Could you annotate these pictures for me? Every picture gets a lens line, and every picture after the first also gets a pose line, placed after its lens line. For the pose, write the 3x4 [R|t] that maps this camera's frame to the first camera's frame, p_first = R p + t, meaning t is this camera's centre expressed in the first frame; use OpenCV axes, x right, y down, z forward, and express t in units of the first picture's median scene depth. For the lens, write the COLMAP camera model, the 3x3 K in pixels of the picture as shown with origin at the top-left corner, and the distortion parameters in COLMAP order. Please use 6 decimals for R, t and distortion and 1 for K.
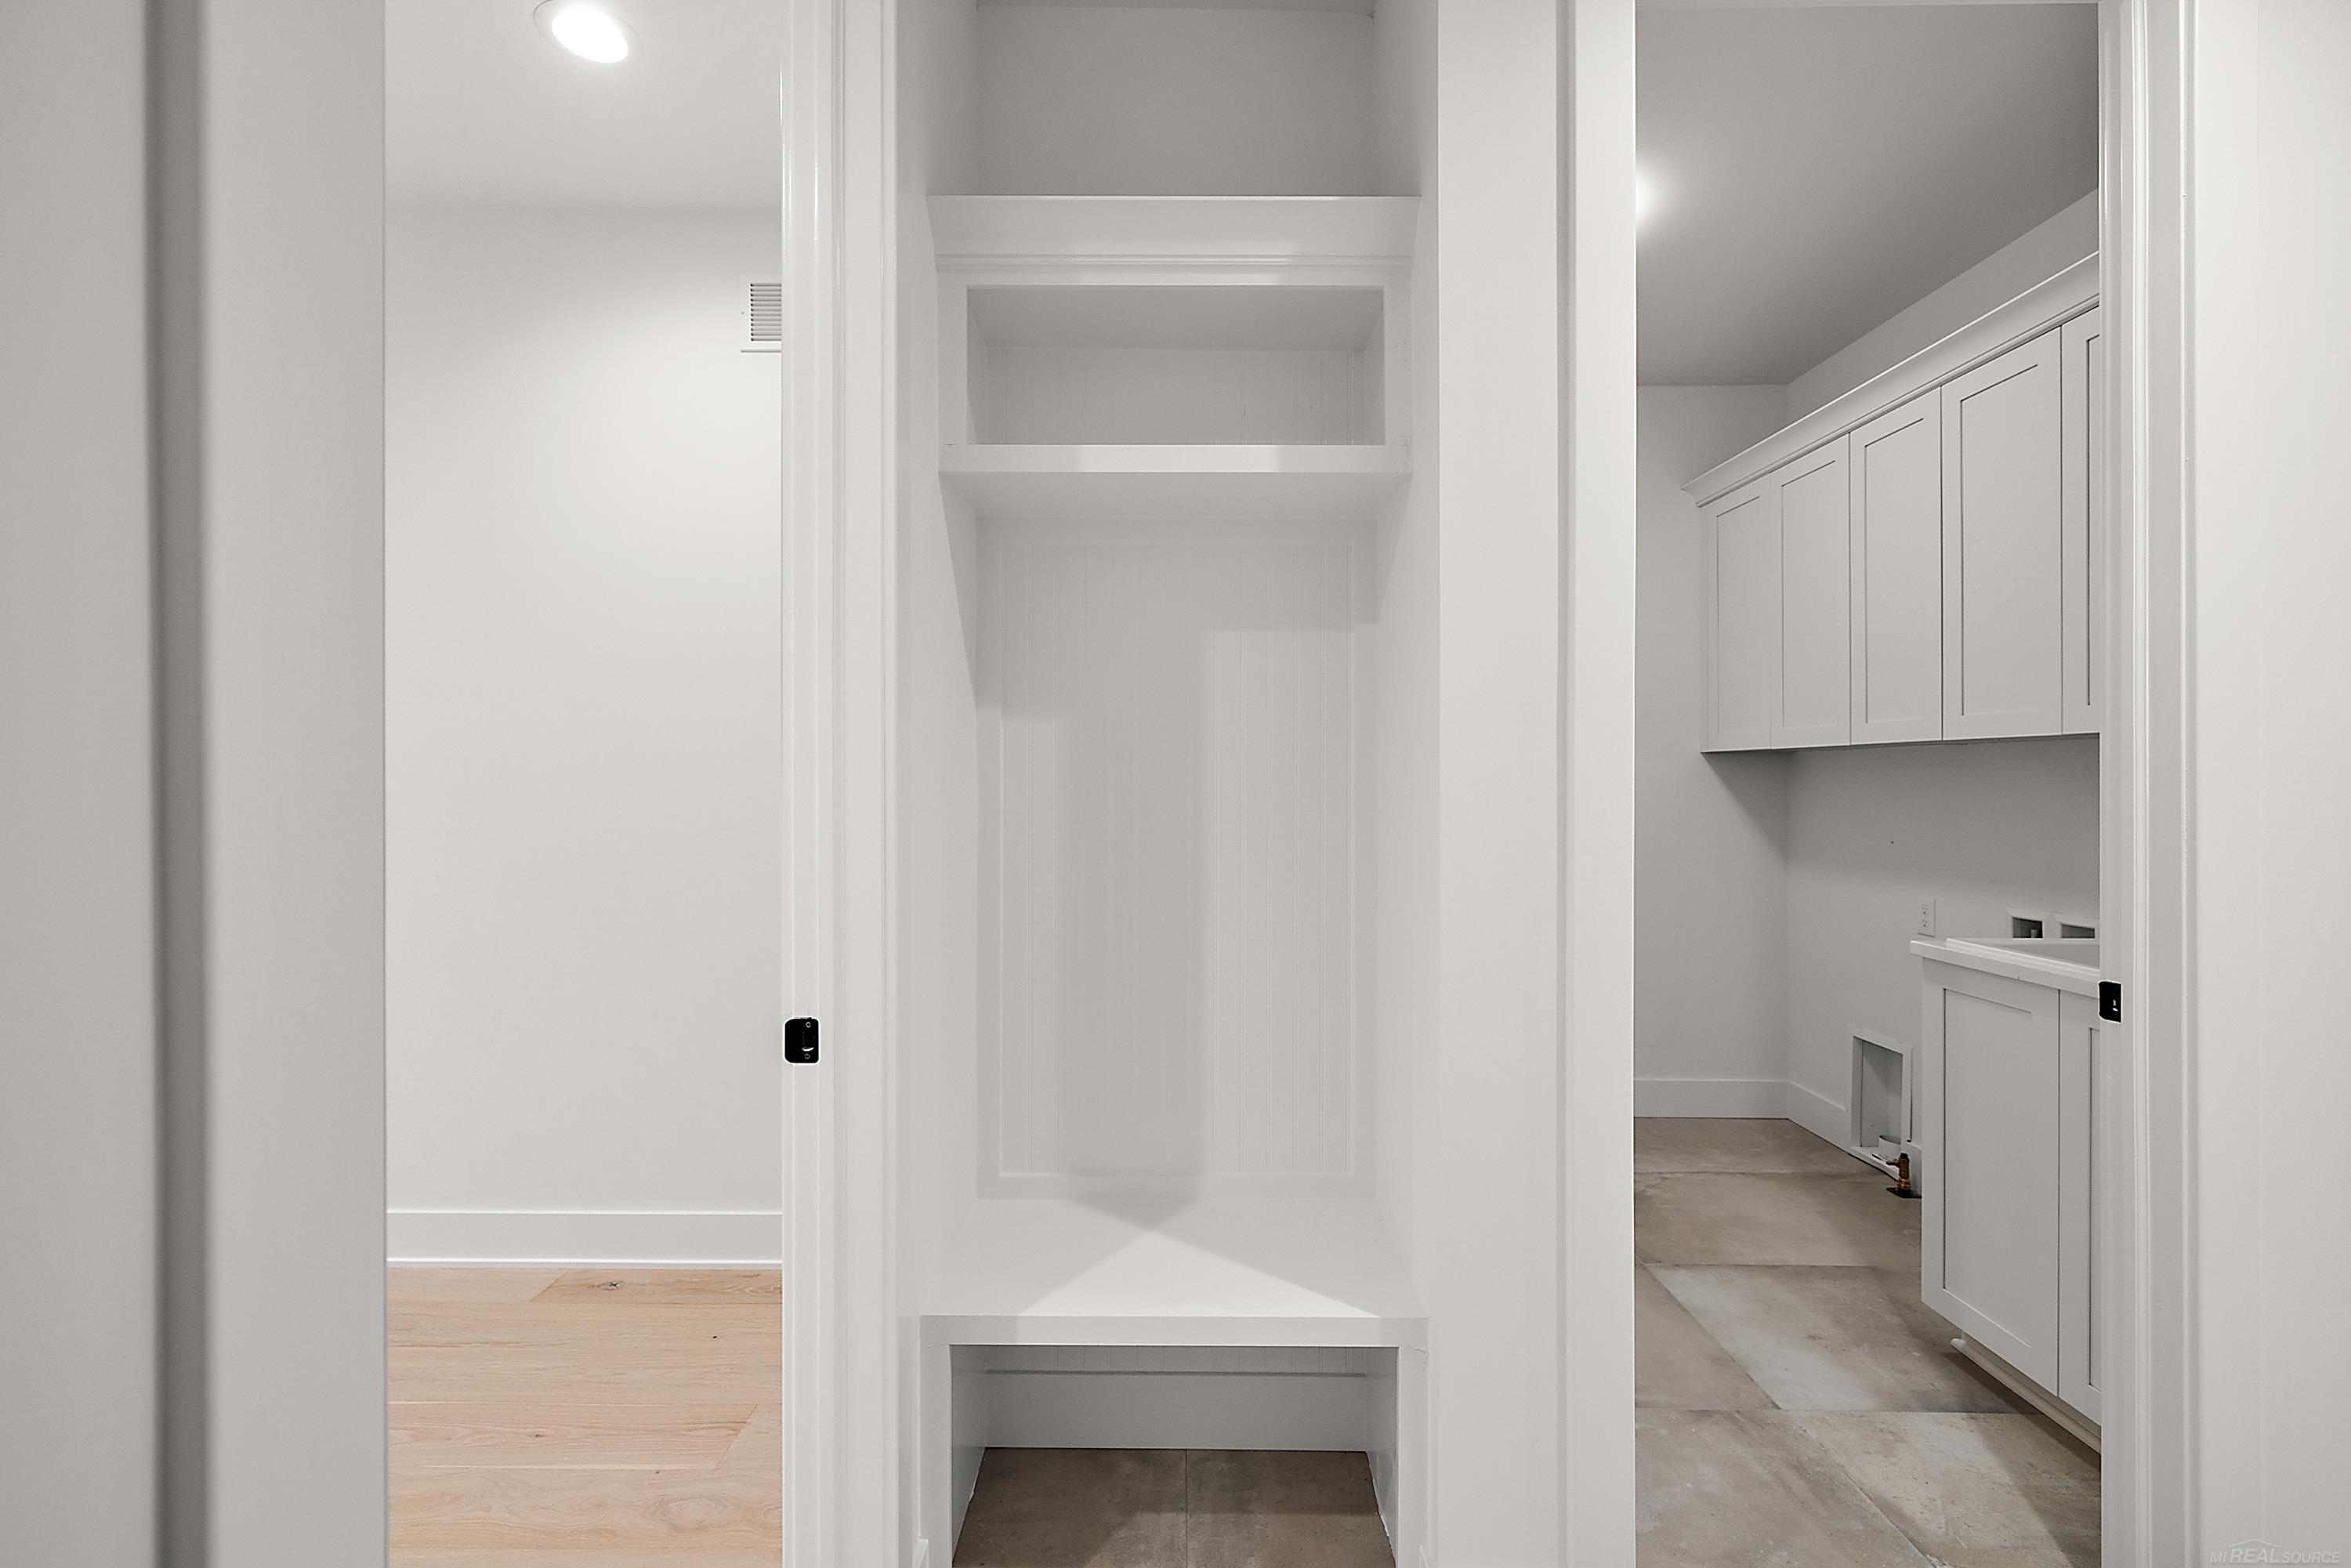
lens RADIAL K [[1013.1, 0, 1158.2], [0, 1013.1, 774.9], [0, 0, 1]] dist [0.000668, 0.000328]
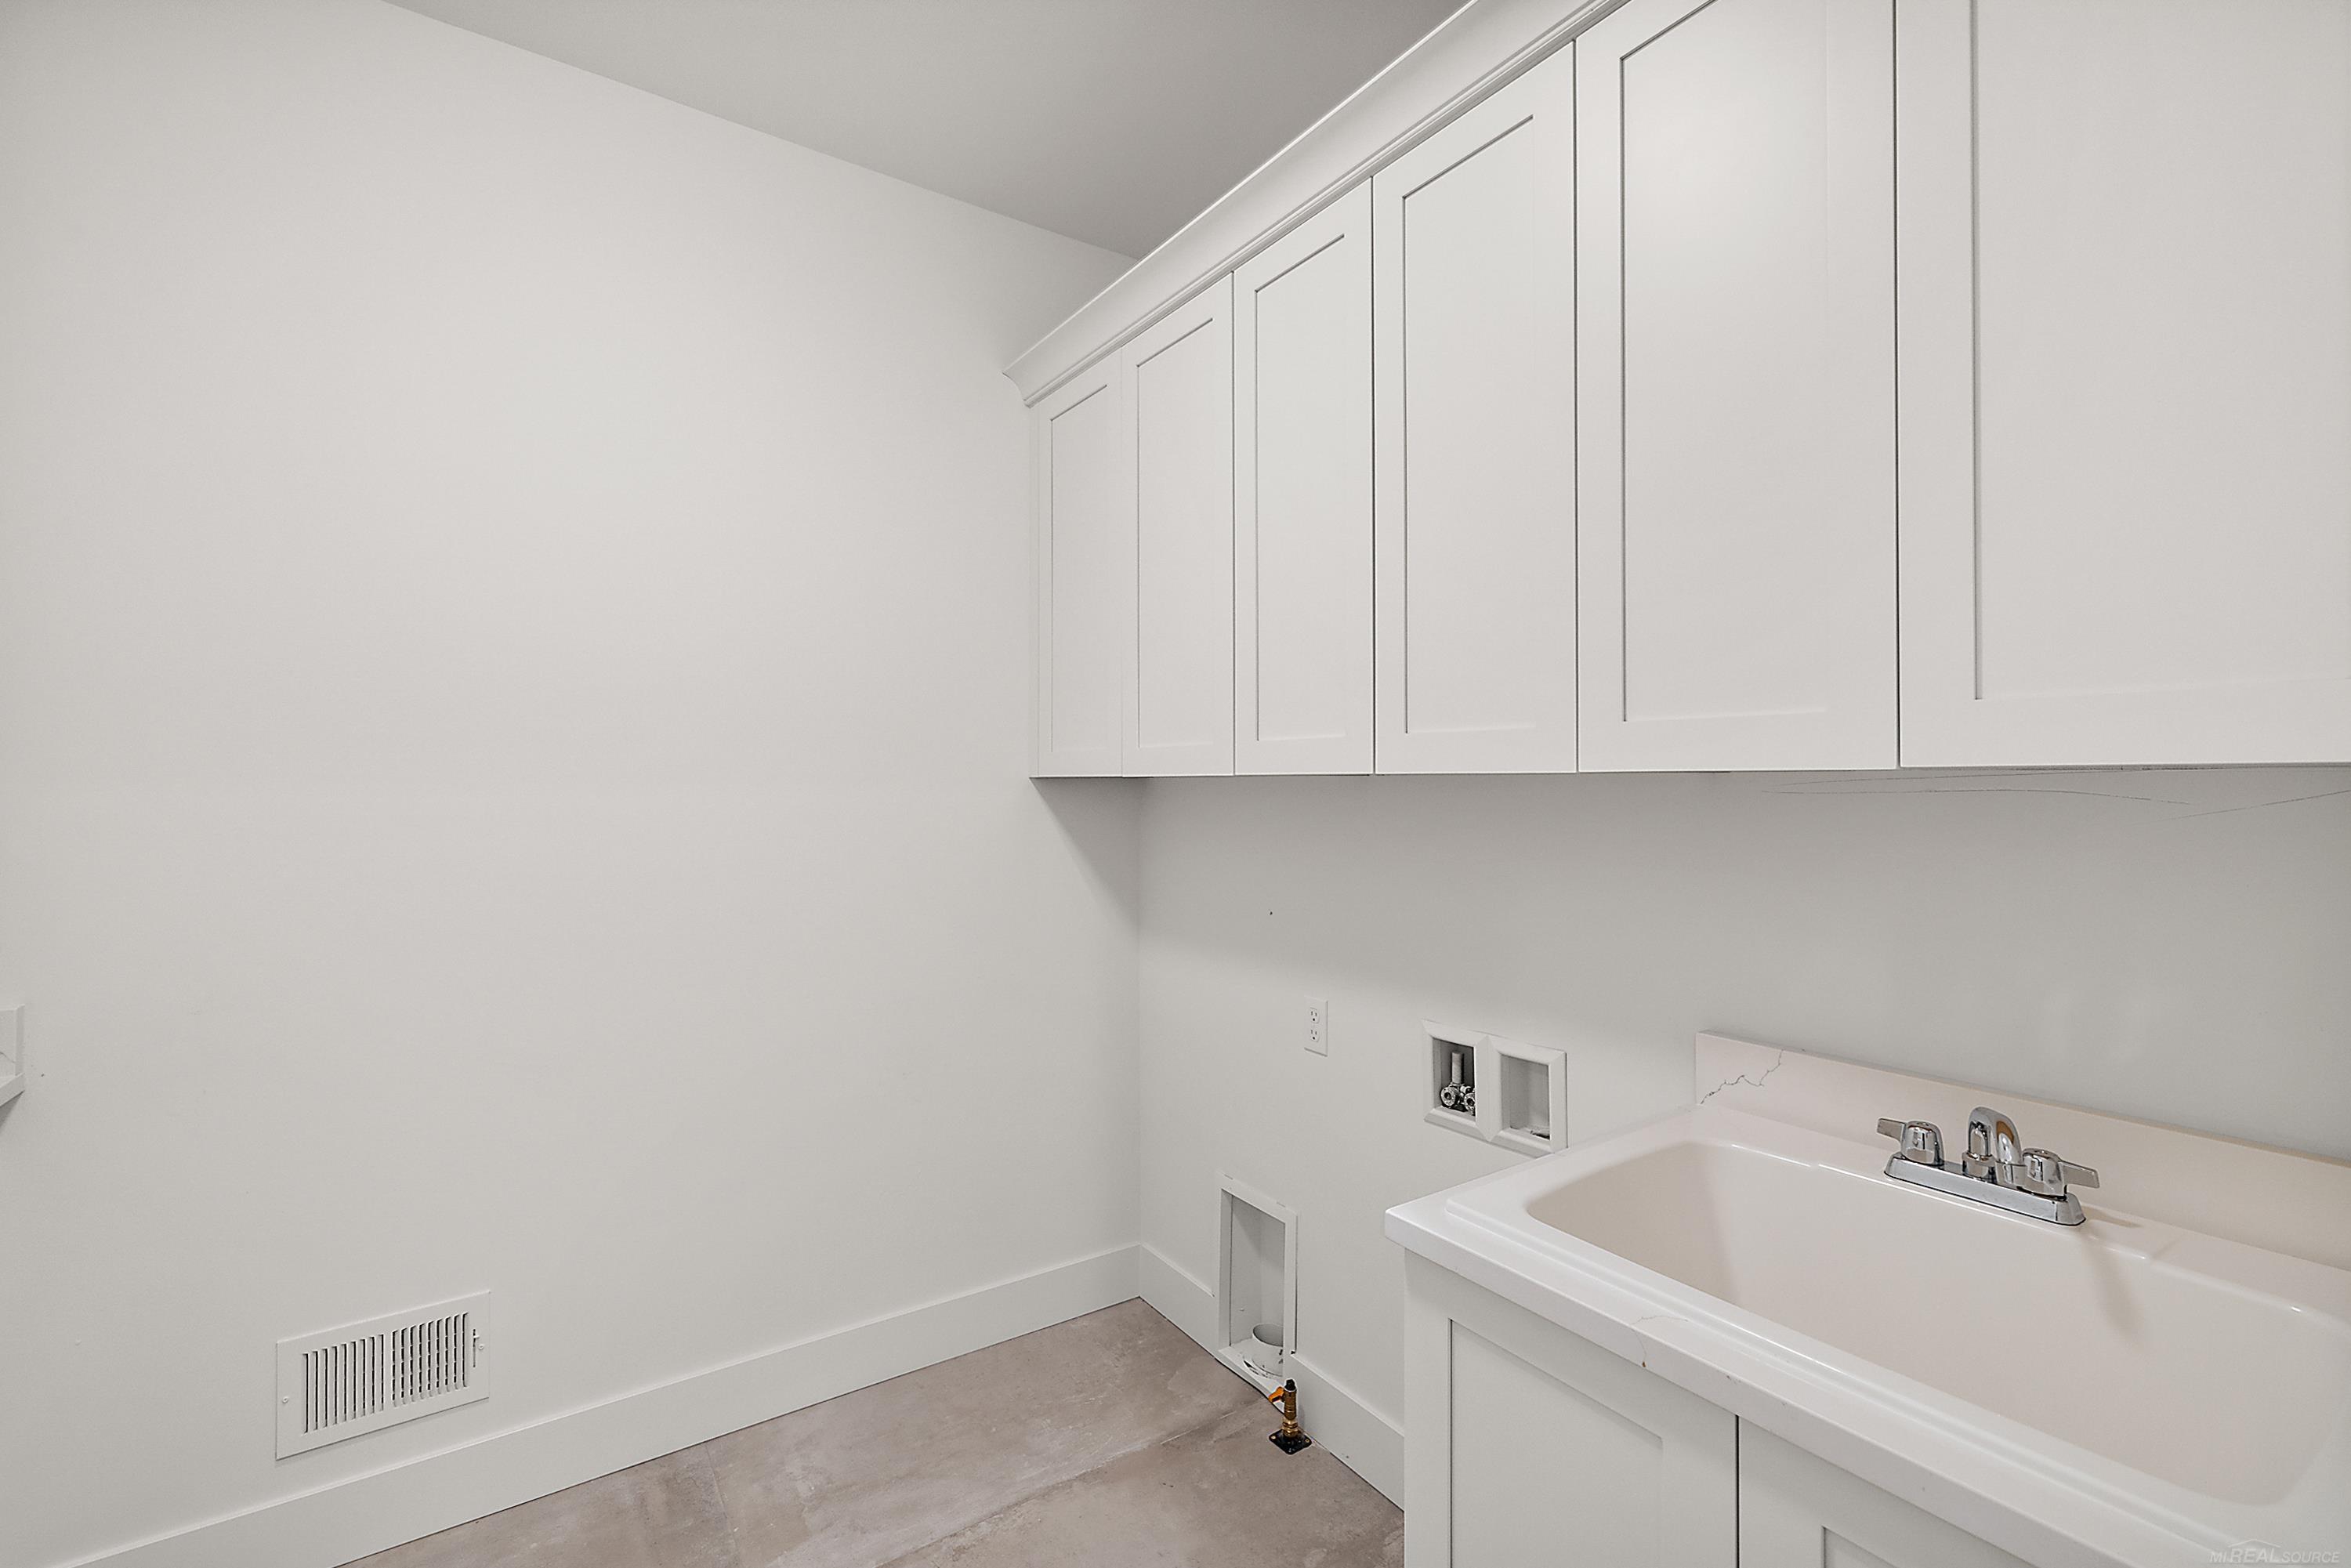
lens RADIAL K [[1013.1, 0, 1158.2], [0, 1013.1, 774.9], [0, 0, 1]] dist [0.000668, 0.000328]
pose [[0.830219, 0.003031, 0.557429, 0.265328], [-0.000964, 0.999992, -0.004002, -0.024417], [-0.557436, 0.002785, 0.830215, 0.453097]]
